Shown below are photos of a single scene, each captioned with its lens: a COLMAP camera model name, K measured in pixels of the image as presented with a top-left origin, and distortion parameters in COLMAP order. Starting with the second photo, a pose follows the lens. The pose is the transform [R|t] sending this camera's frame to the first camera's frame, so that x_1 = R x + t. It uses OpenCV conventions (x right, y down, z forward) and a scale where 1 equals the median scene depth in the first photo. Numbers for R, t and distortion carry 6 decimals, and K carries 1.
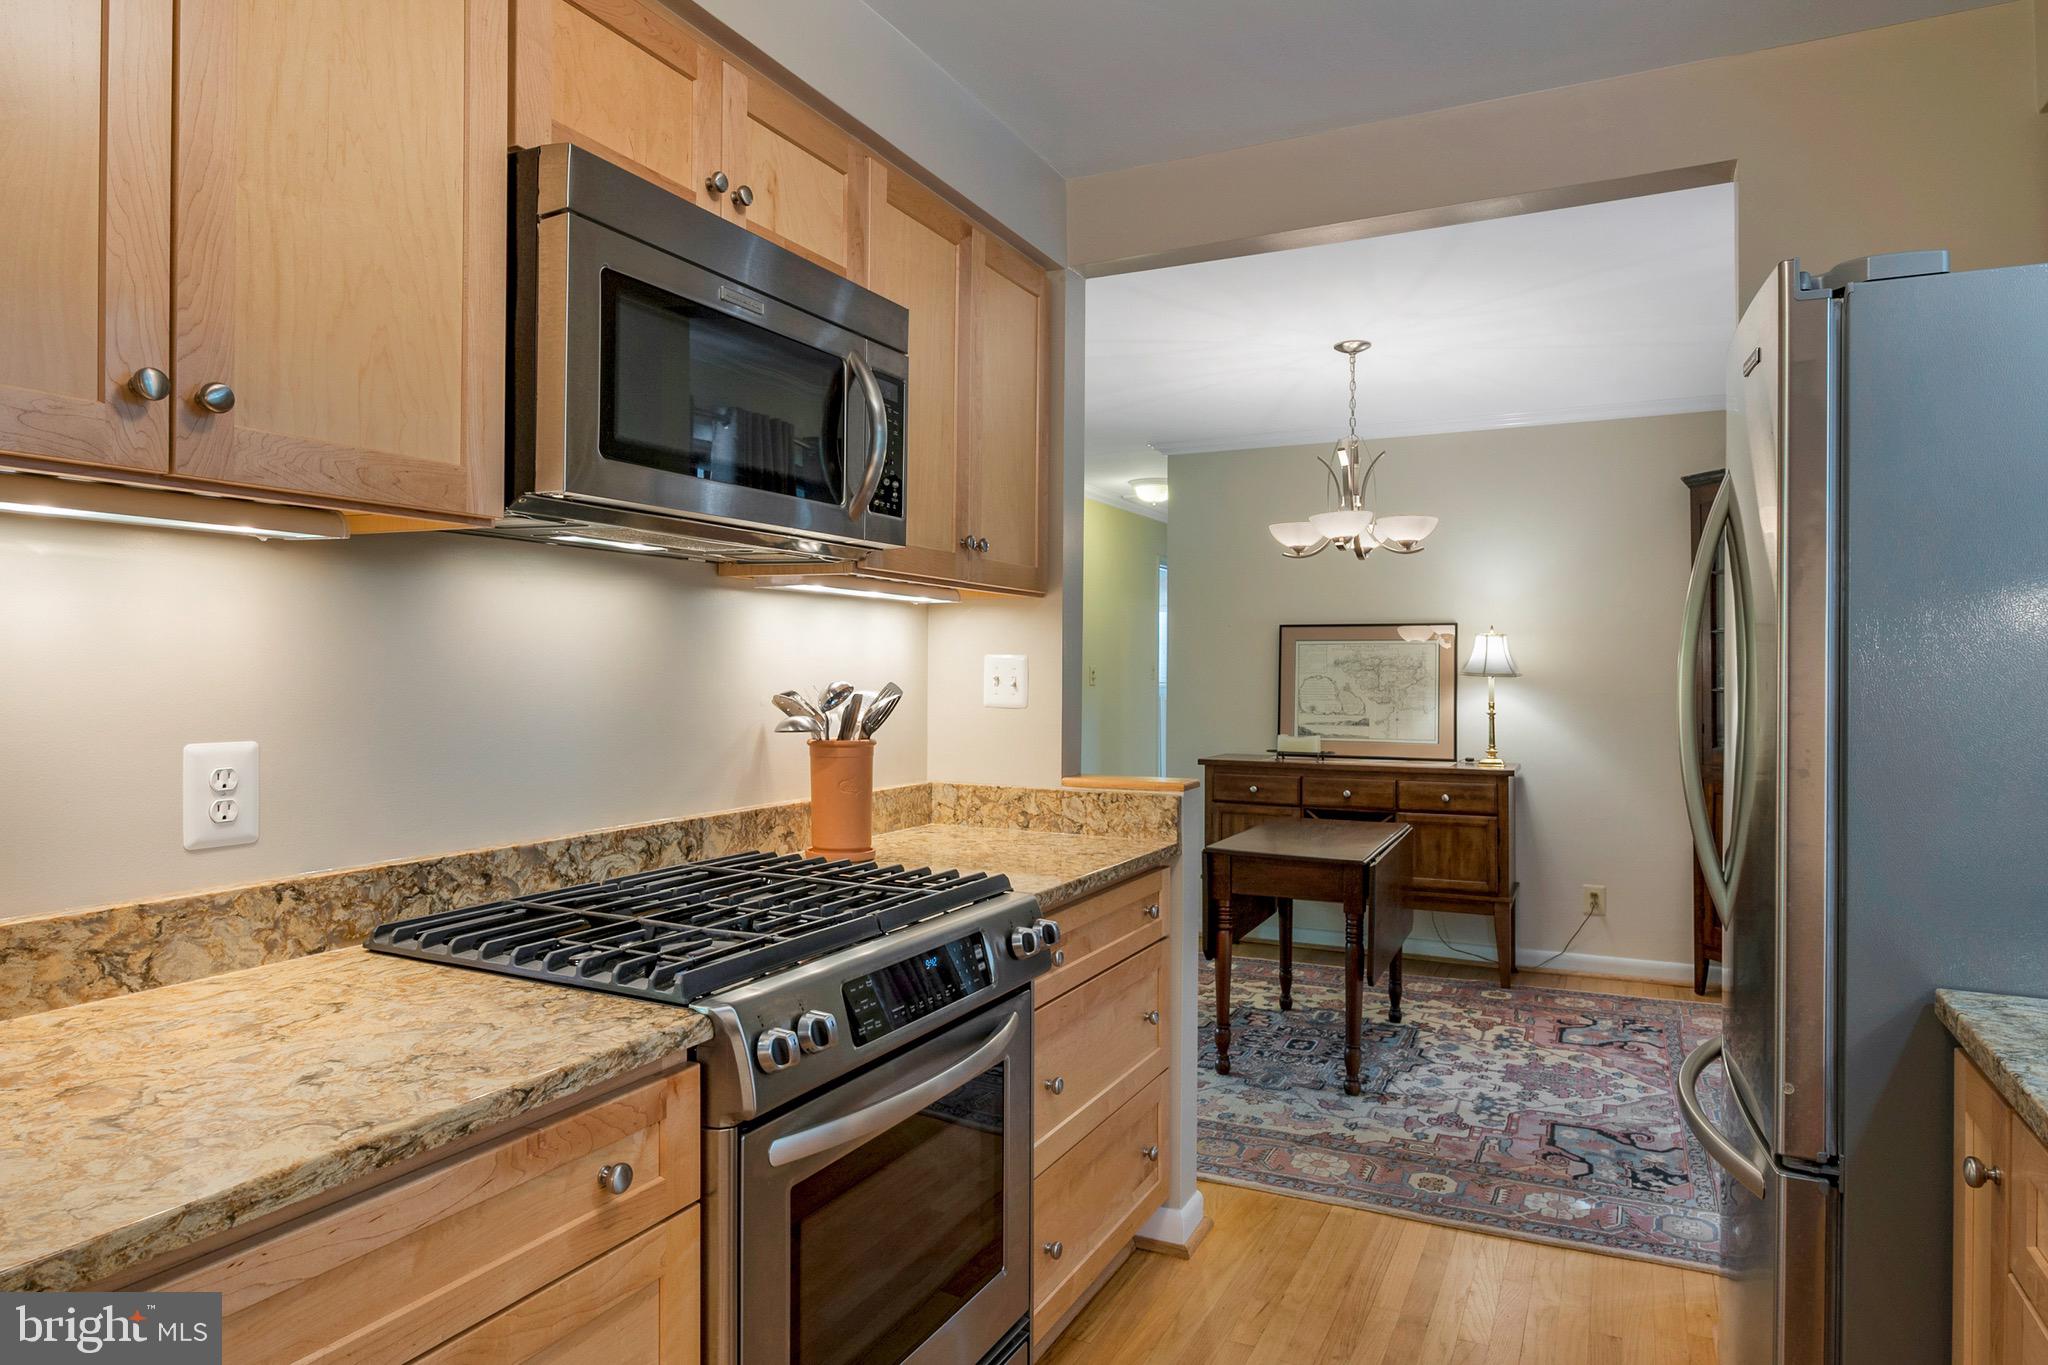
lens RADIAL K [[1242.9, 0, 1022.2], [0, 1242.9, 681.4], [0, 0, 1]] dist [0.008109, -0.005803]
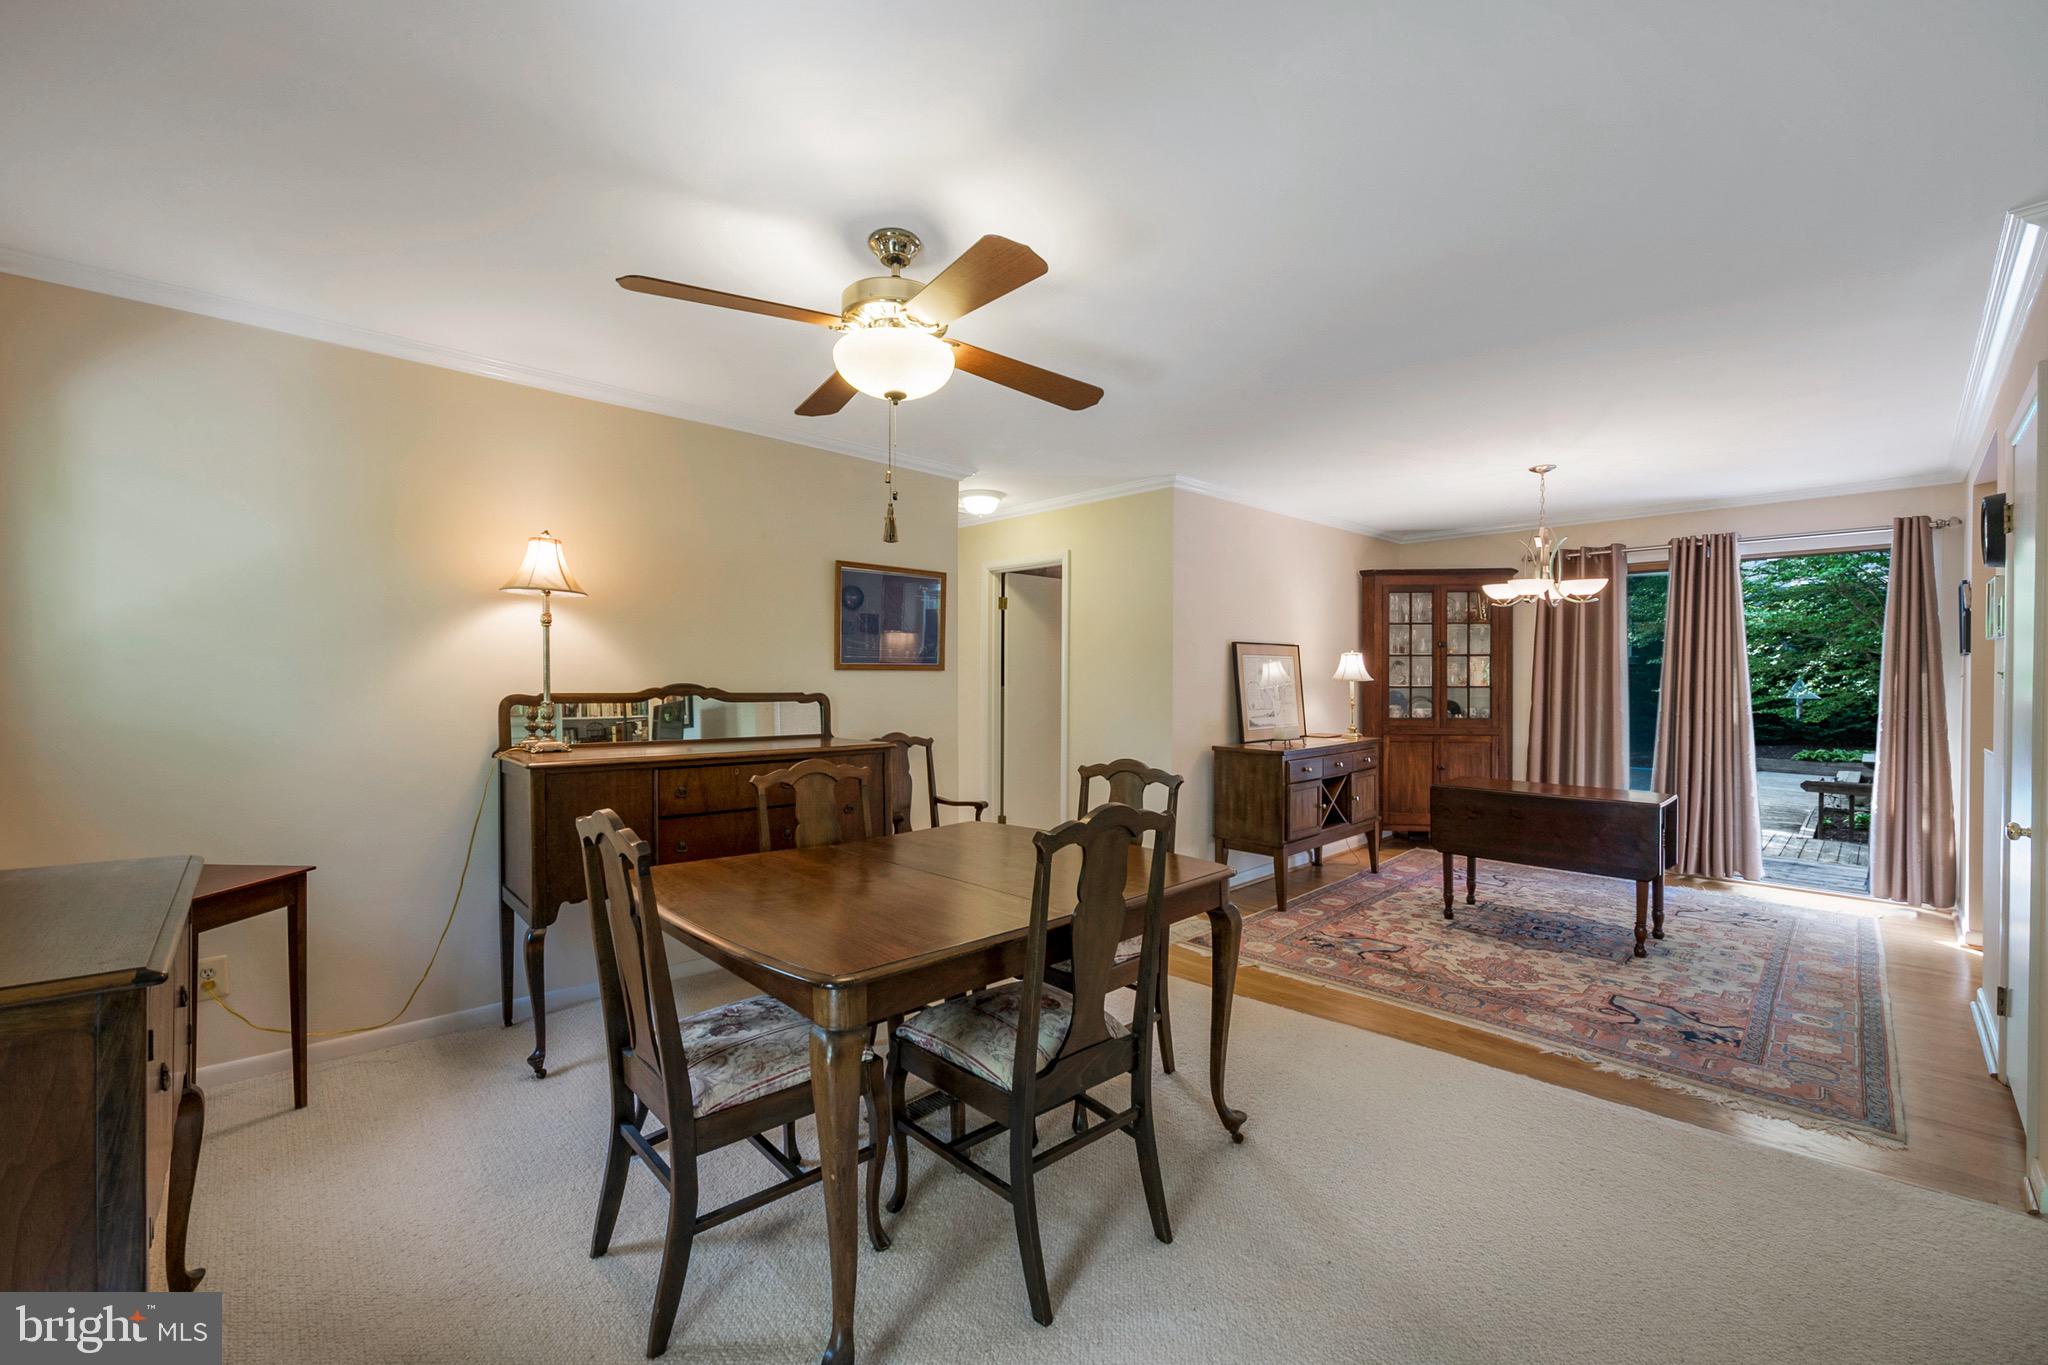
lens RADIAL K [[829.3, 0, 1012.5], [0, 829.3, 672.6], [0, 0, 1]] dist [-0.010678, -0.000694]
pose [[0.360172, -0.003166, 0.932881, -0.910172], [0.006580, 0.999978, 0.000854, -0.021567], [-0.932863, 0.005831, 0.360185, 1.214390]]
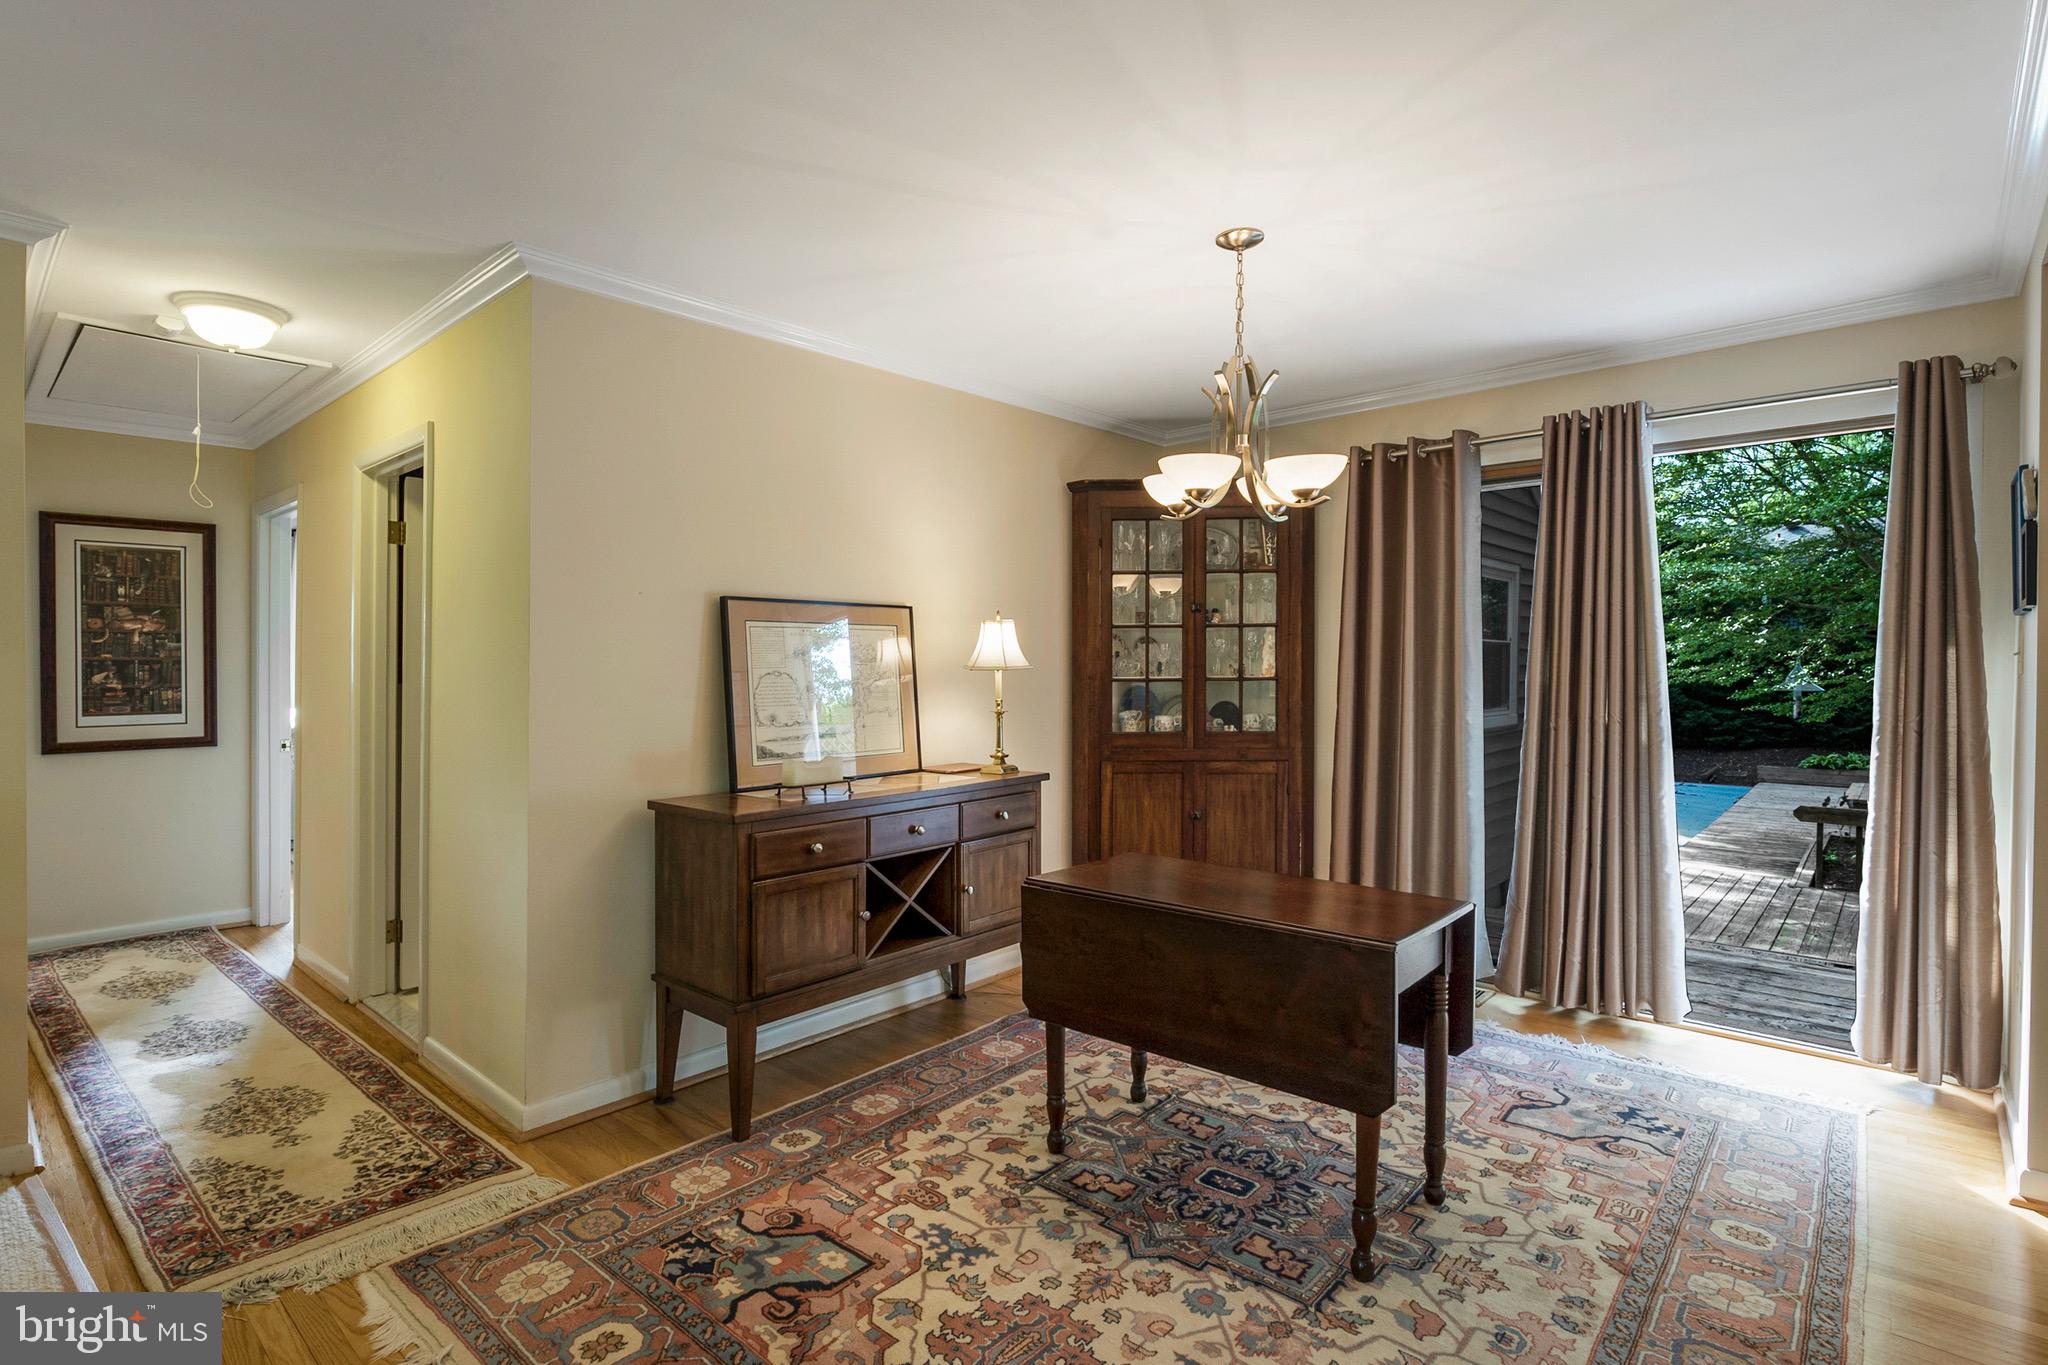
lens RADIAL K [[999.4, 0, 1030.7], [0, 999.4, 672.7], [0, 0, 1]] dist [-0.012742, -0.001321]
pose [[0.277065, -0.015120, 0.960732, -0.351865], [0.011595, 0.999856, 0.012392, -0.012538], [-0.960781, 0.007706, 0.277201, 0.927211]]
